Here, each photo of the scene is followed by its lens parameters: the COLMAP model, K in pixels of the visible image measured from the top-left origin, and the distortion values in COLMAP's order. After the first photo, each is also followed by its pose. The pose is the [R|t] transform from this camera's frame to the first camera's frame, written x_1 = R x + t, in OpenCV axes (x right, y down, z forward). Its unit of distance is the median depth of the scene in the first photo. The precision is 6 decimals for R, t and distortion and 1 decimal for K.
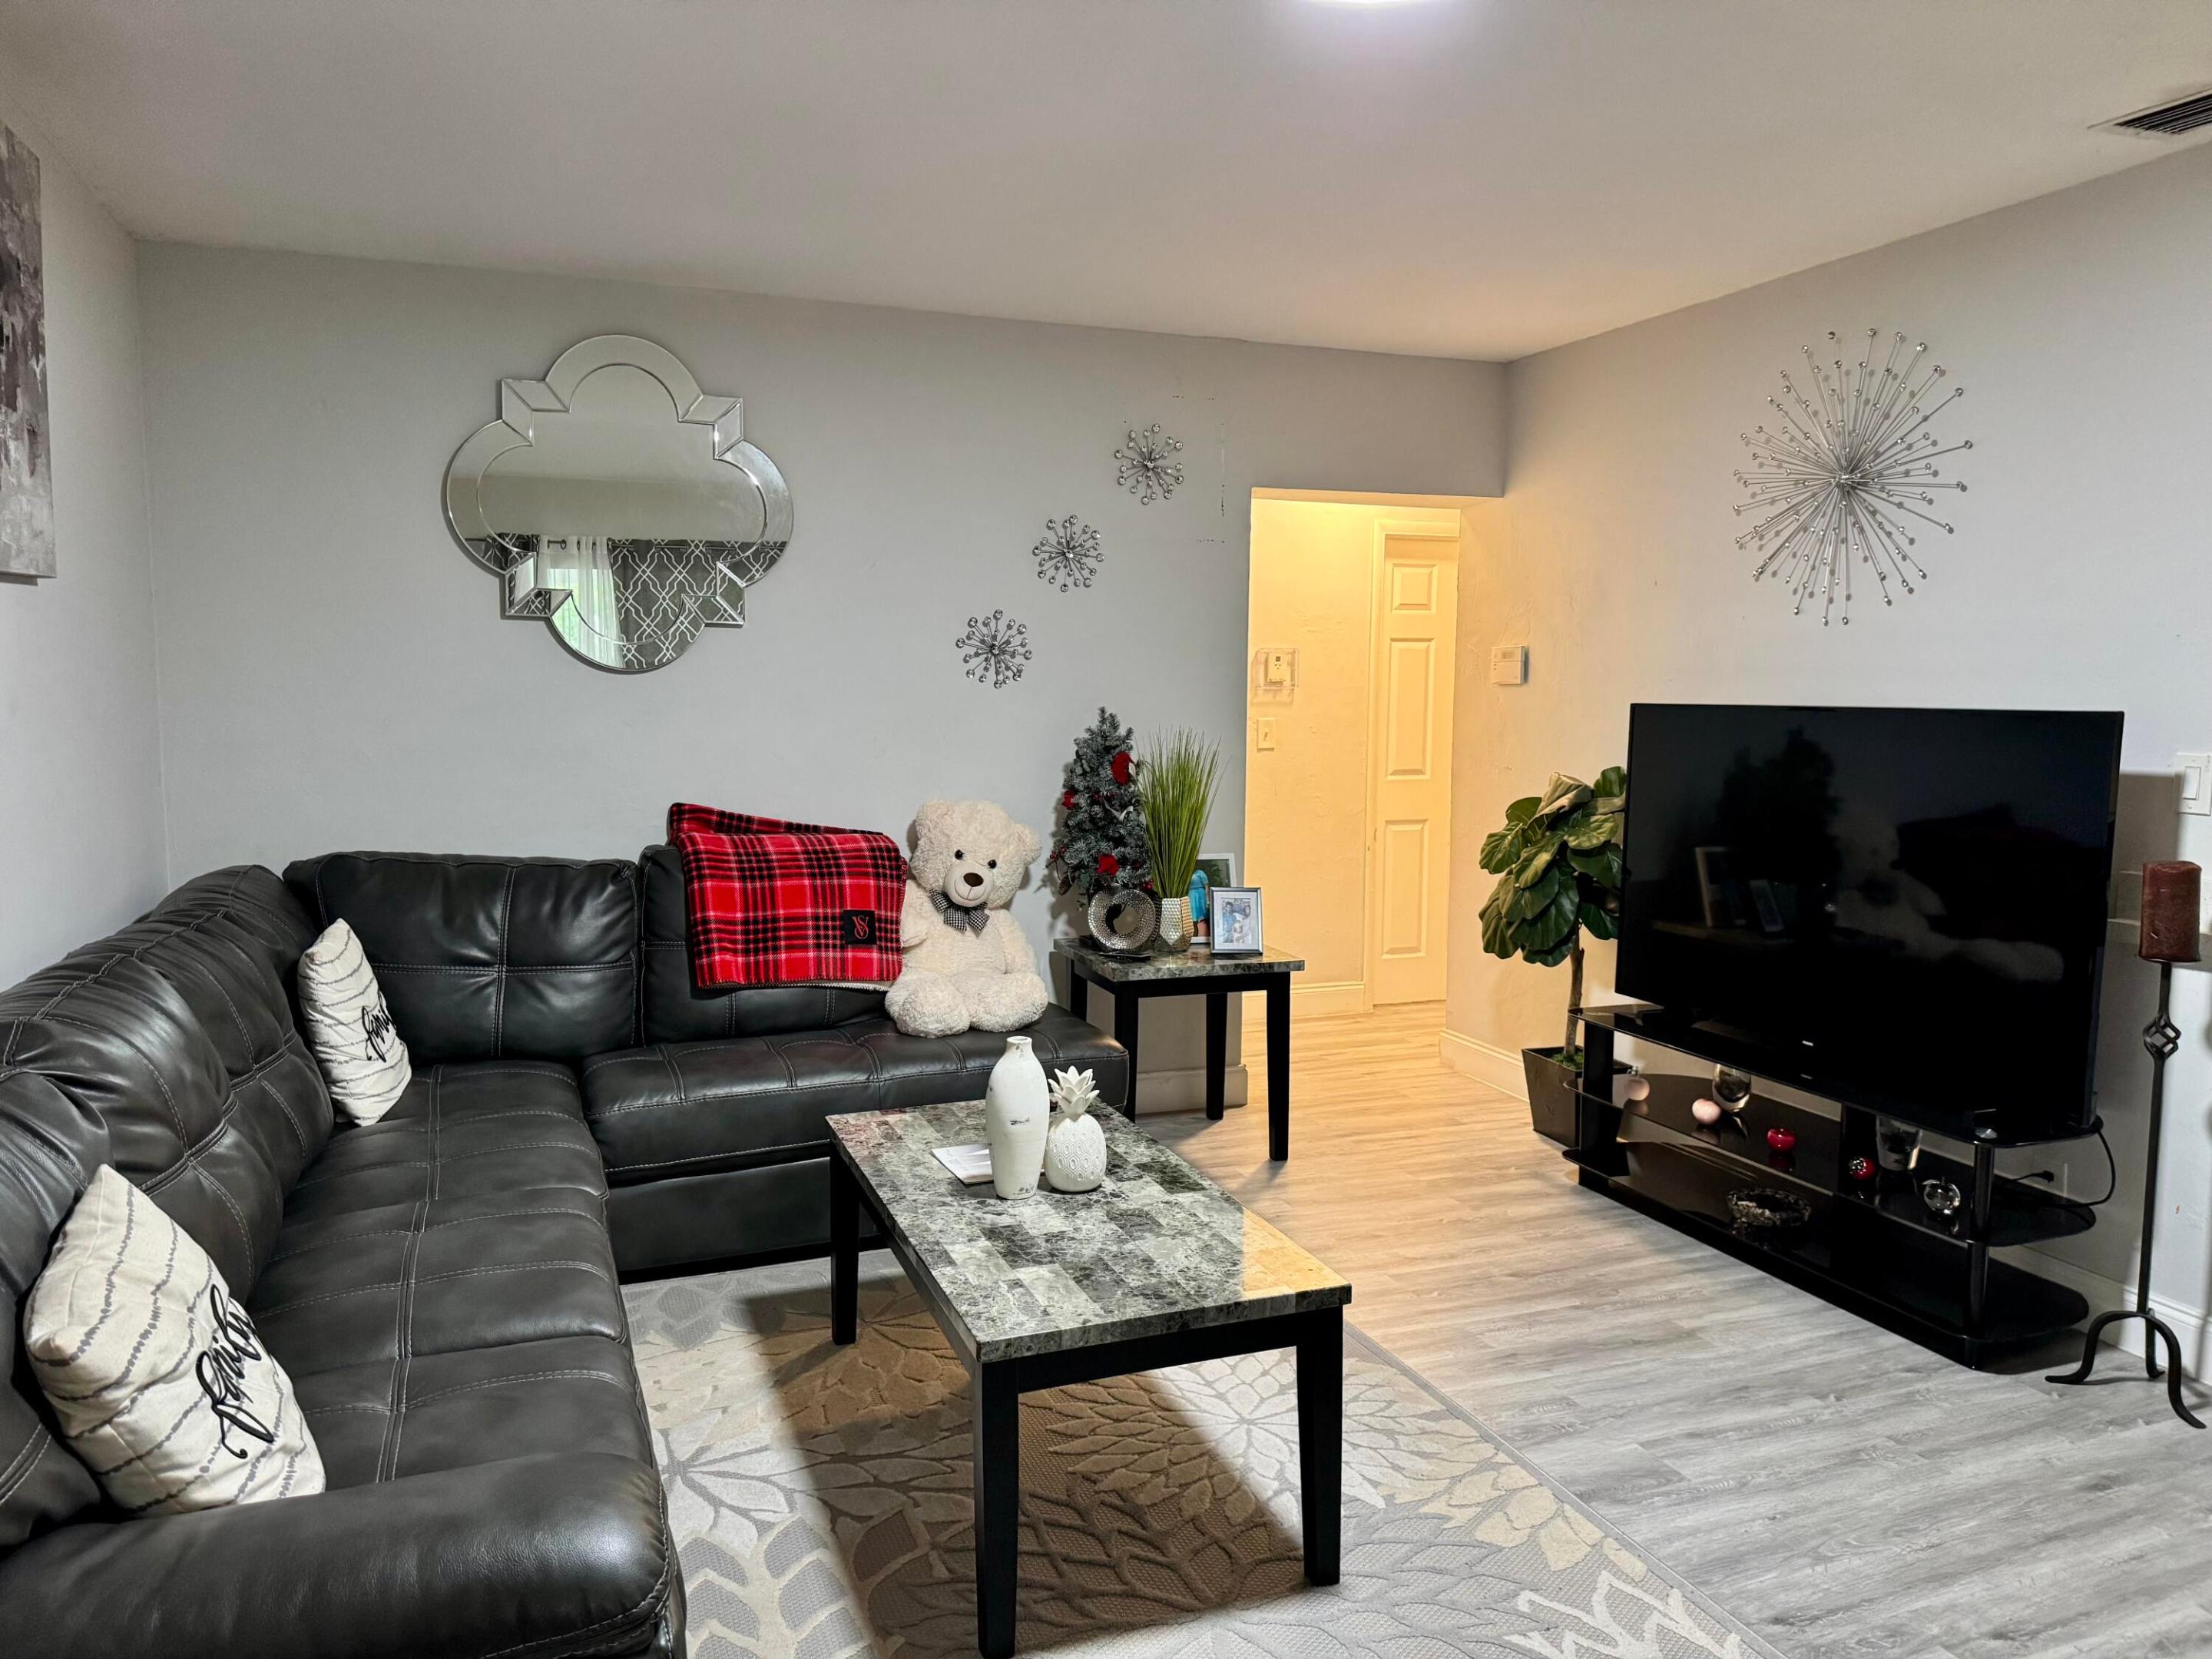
lens RADIAL K [[1566.8, 0, 1122.1], [0, 1566.8, 813.7], [0, 0, 1]] dist [0.063007, -0.048415]
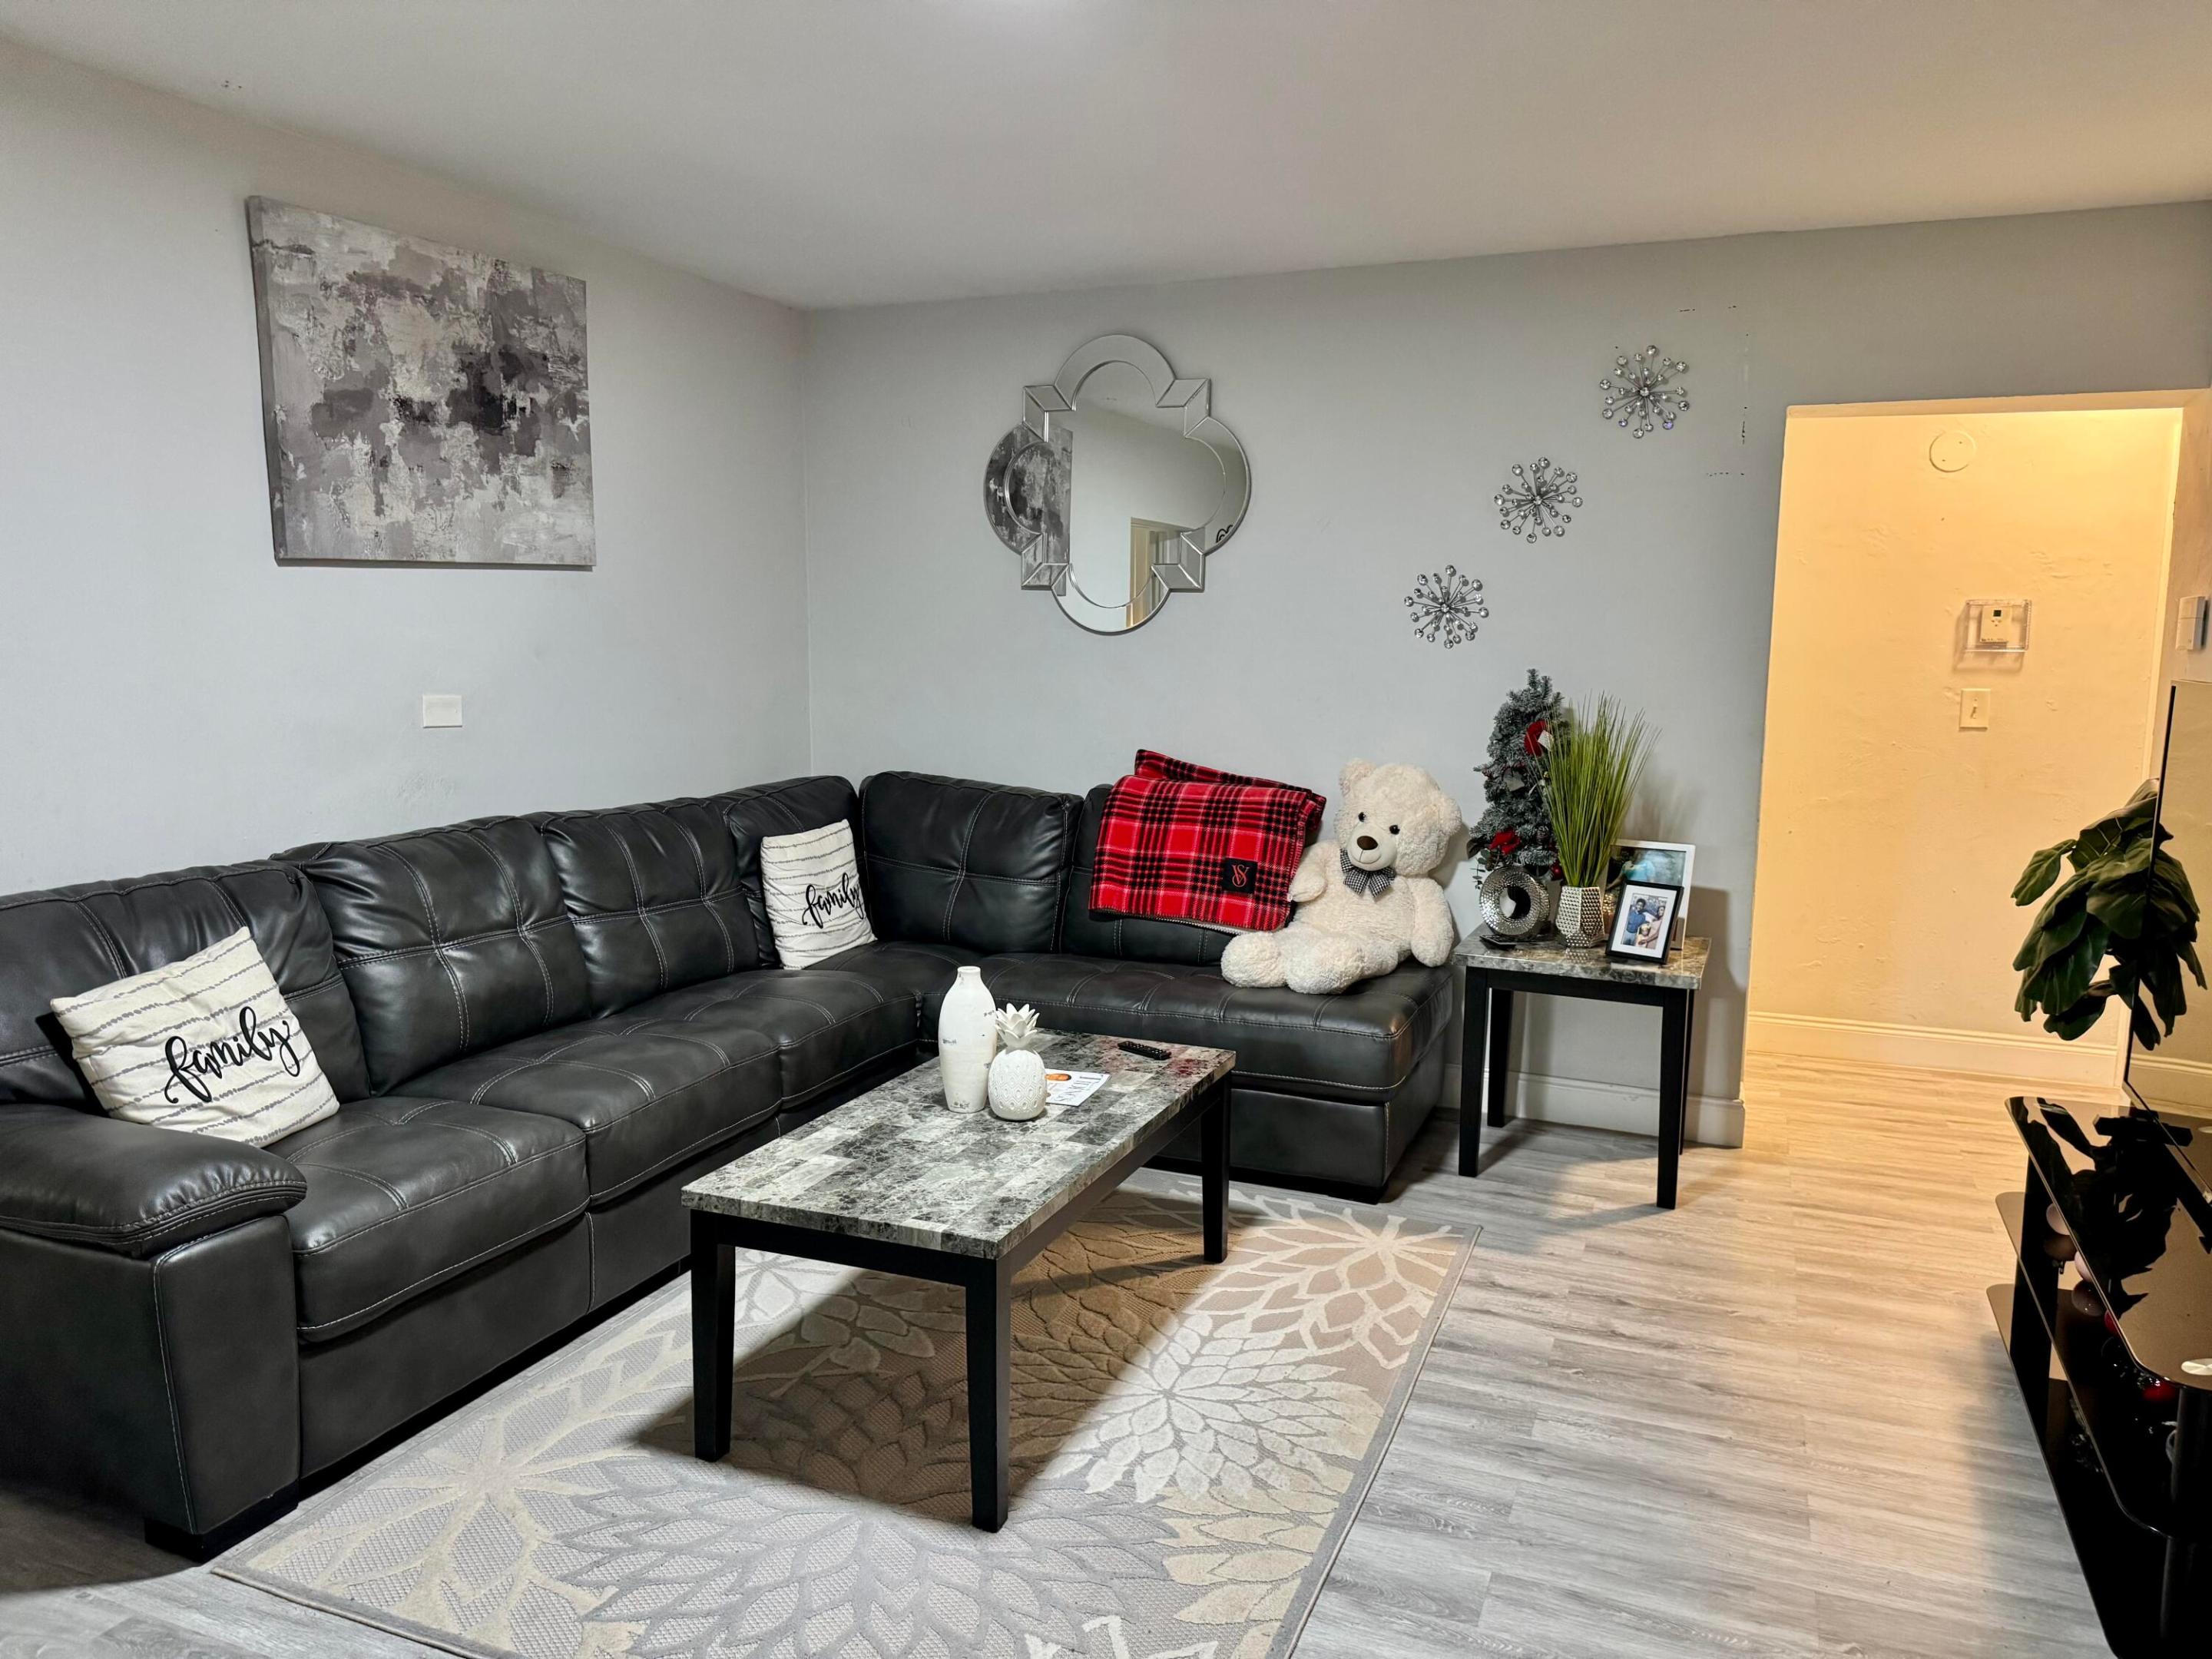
lens RADIAL K [[1566.8, 0, 1117.0], [0, 1566.8, 831.4], [0, 0, 1]] dist [0.063007, -0.048415]
pose [[0.722762, 0.088949, -0.685349, 0.502868], [-0.065232, 0.996036, 0.060480, -0.015531], [0.688011, 0.000994, 0.725699, 0.190403]]
